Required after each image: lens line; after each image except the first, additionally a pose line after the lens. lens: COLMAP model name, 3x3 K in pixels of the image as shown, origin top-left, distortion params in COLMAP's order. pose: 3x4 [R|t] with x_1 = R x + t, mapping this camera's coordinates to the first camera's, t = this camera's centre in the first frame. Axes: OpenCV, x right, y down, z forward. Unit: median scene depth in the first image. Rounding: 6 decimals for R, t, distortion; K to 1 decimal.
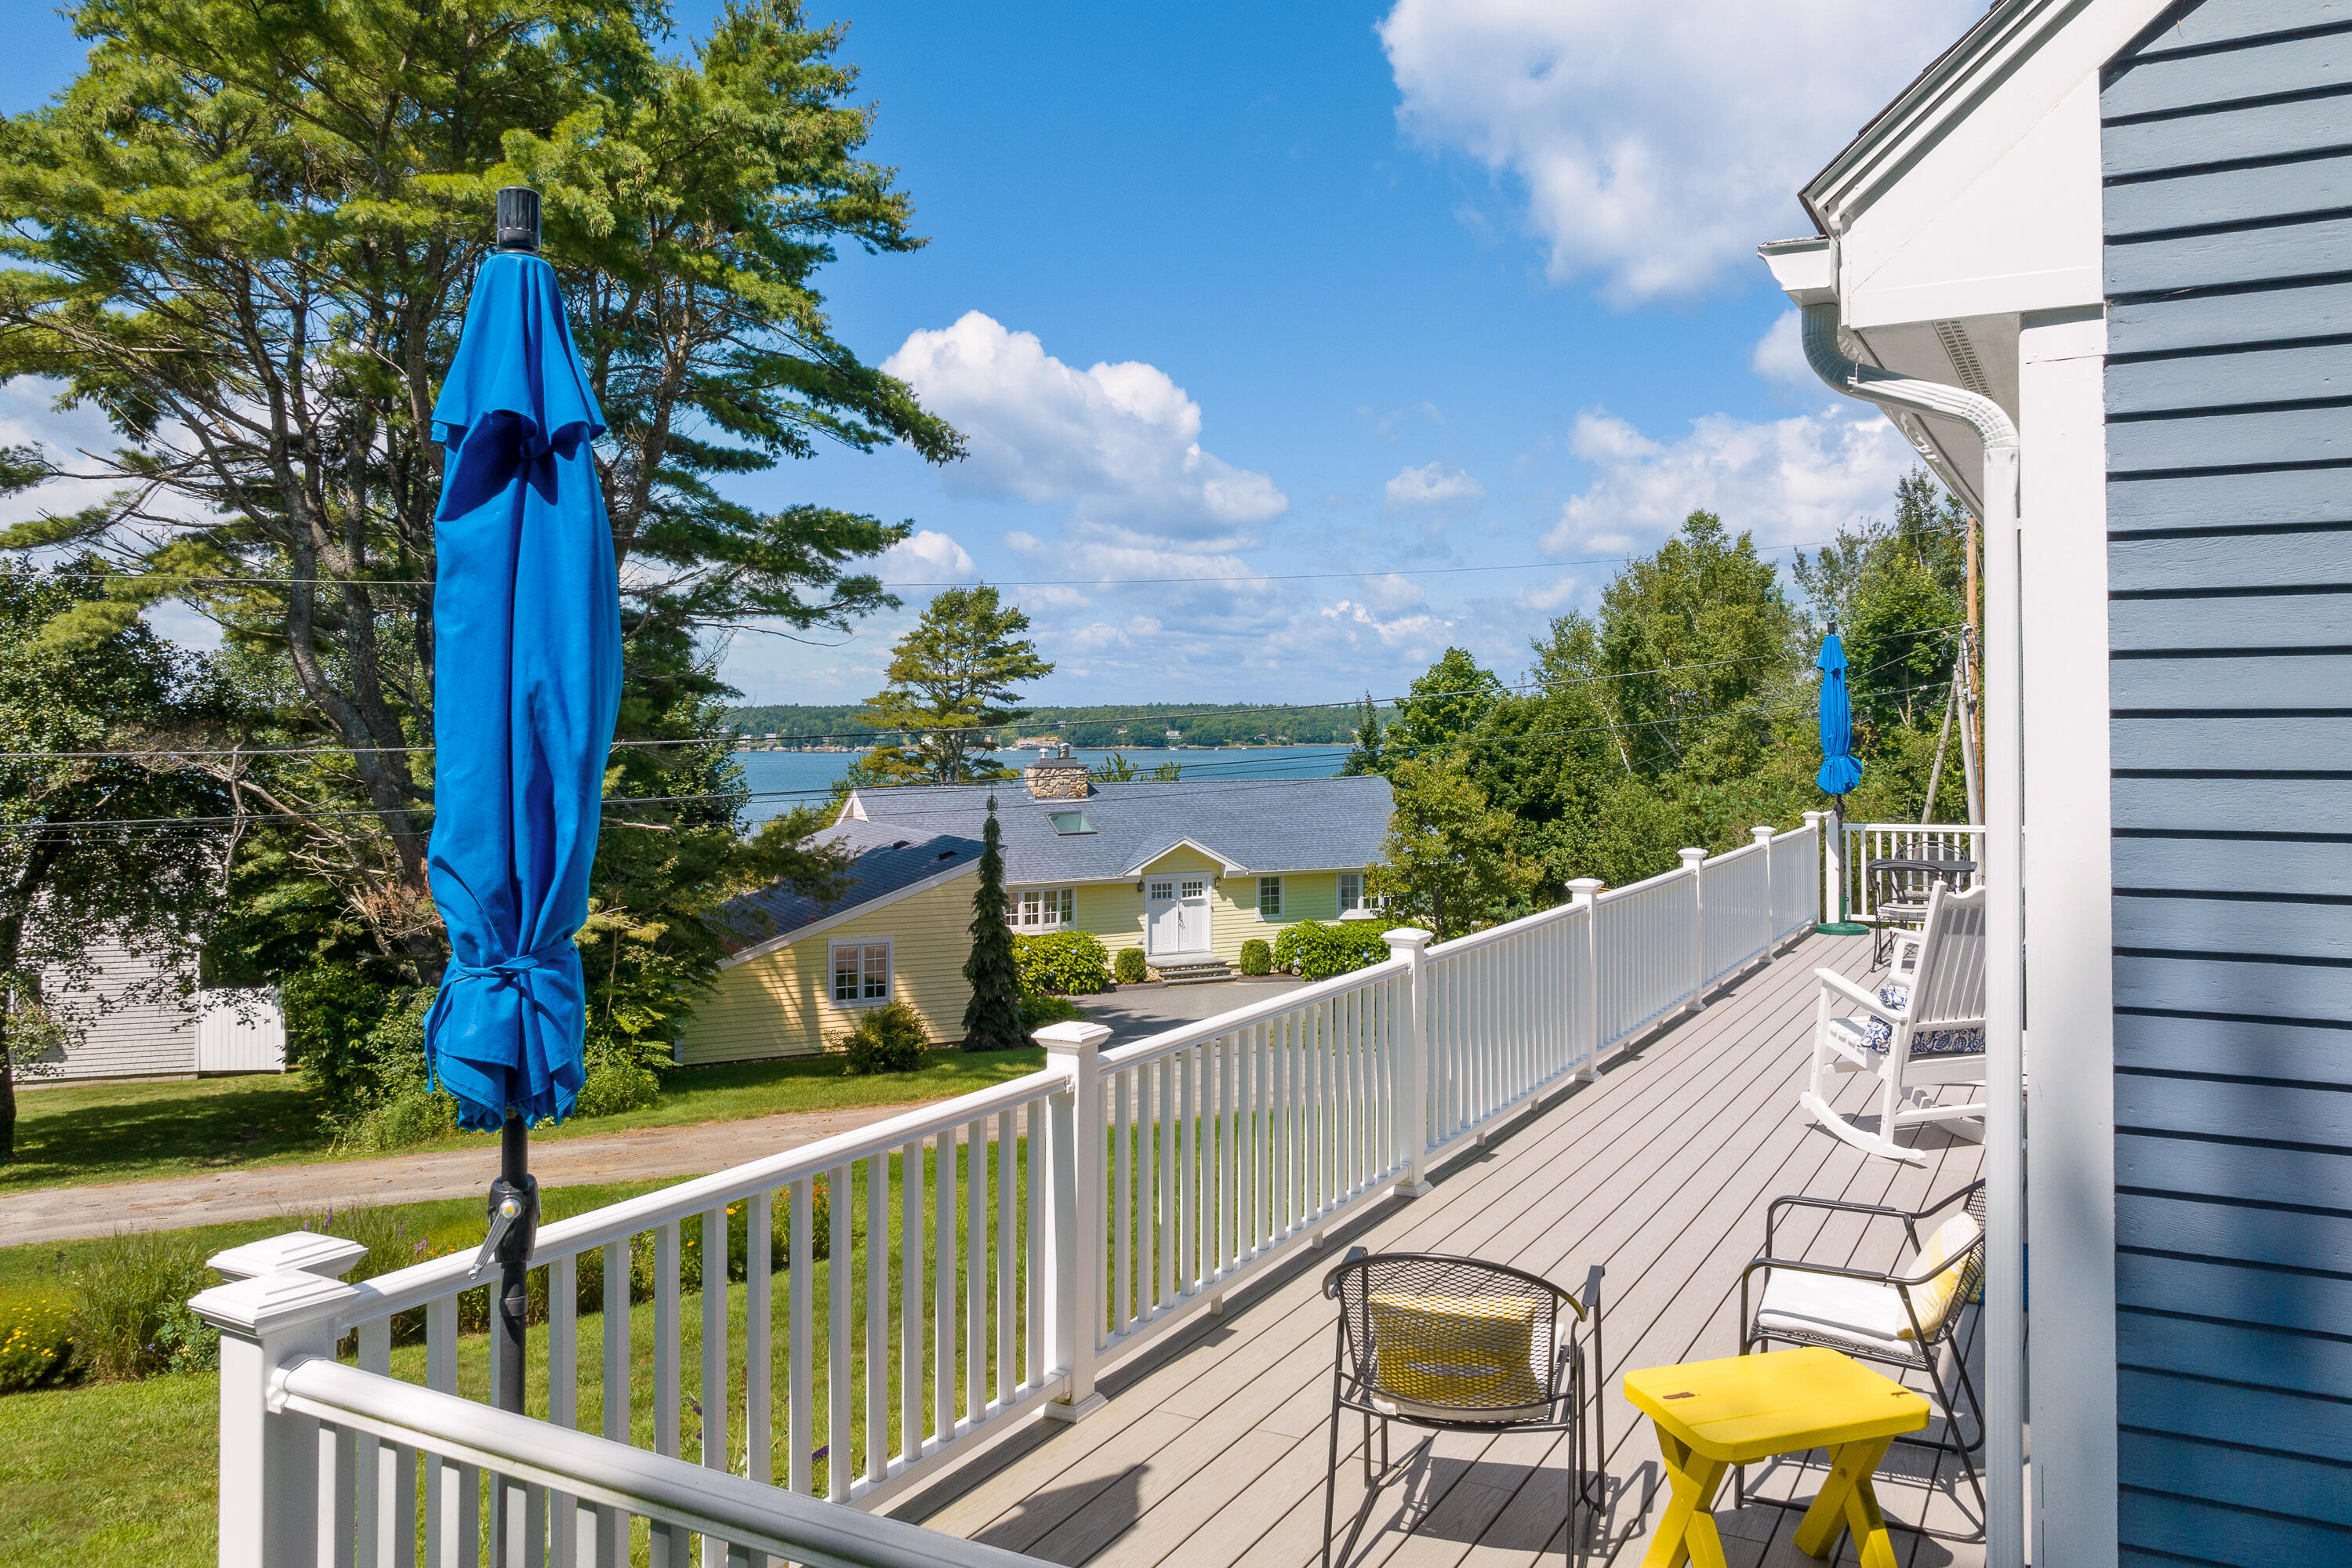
lens RADIAL K [[1721.2, 0, 1216.4], [0, 1721.2, 747.8], [0, 0, 1]] dist [-0.001549, 0.006799]
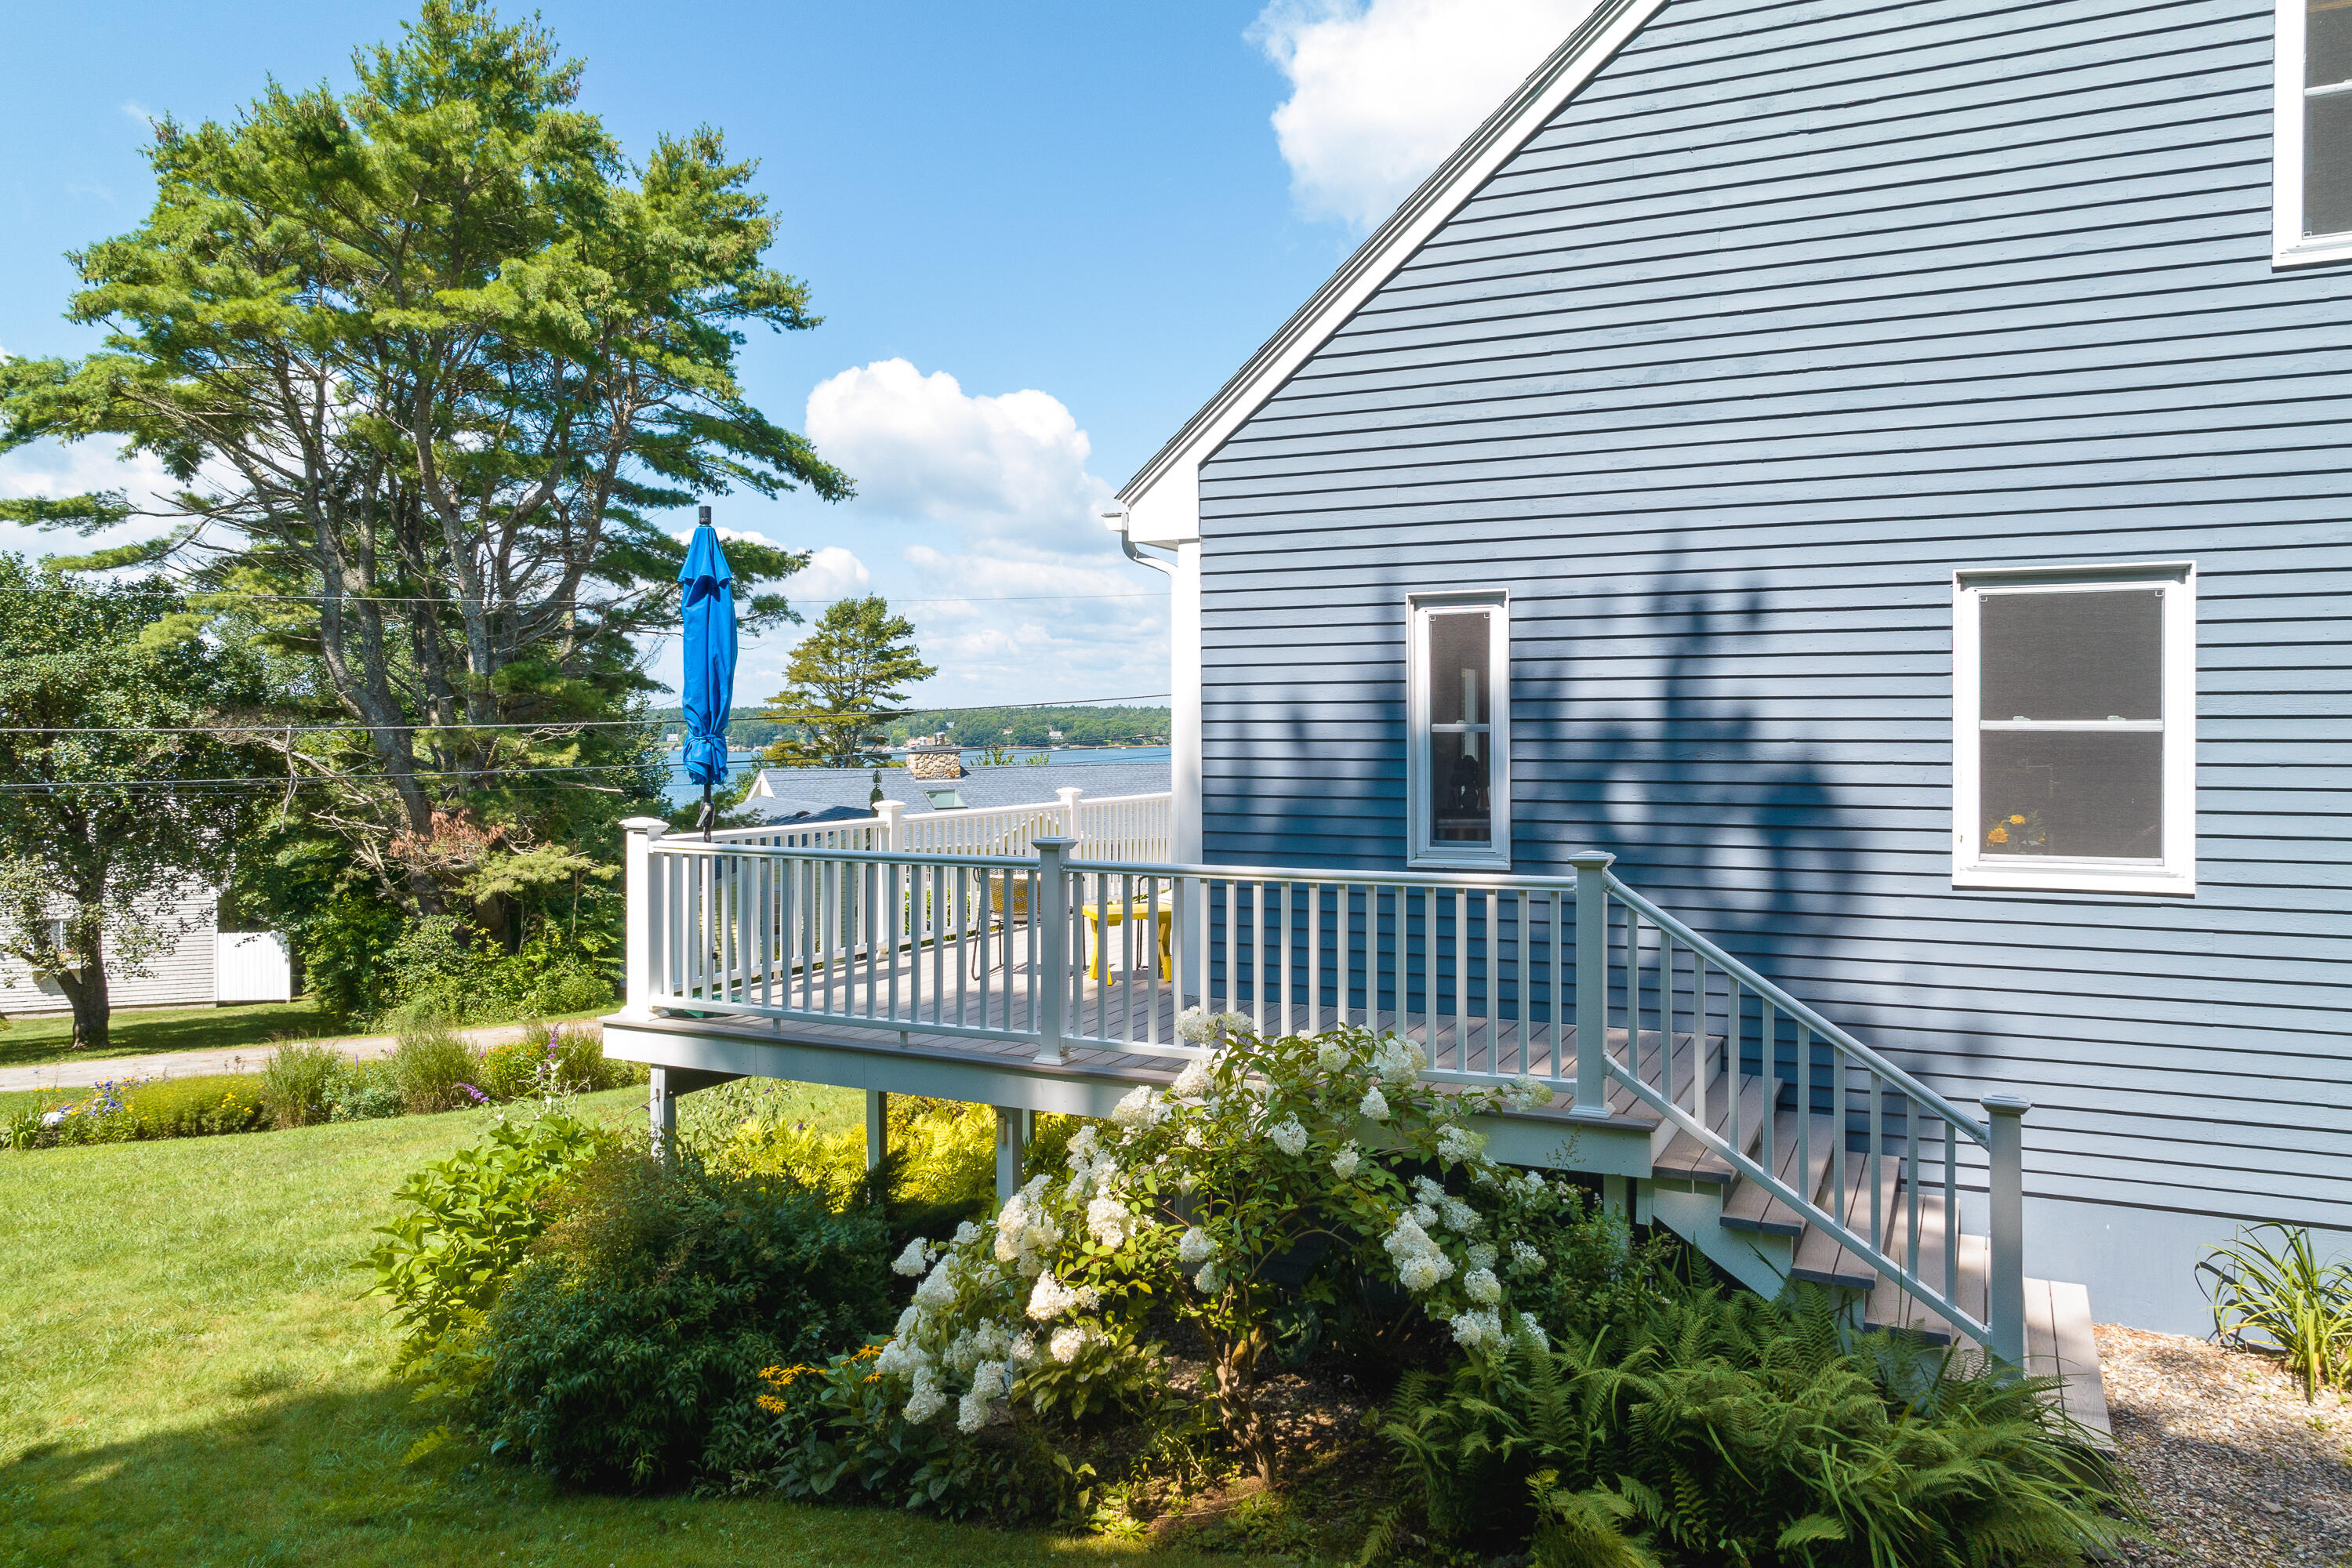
lens RADIAL K [[1687.7, 0, 1176.0], [0, 1687.7, 784.0], [0, 0, 1]] dist [-0.000289, 0.000917]
pose [[0.999187, -0.000759, 0.040318, 0.041365], [-0.000002, 0.999822, 0.018872, 0.016510], [-0.040325, -0.018857, 0.999009, -0.256397]]
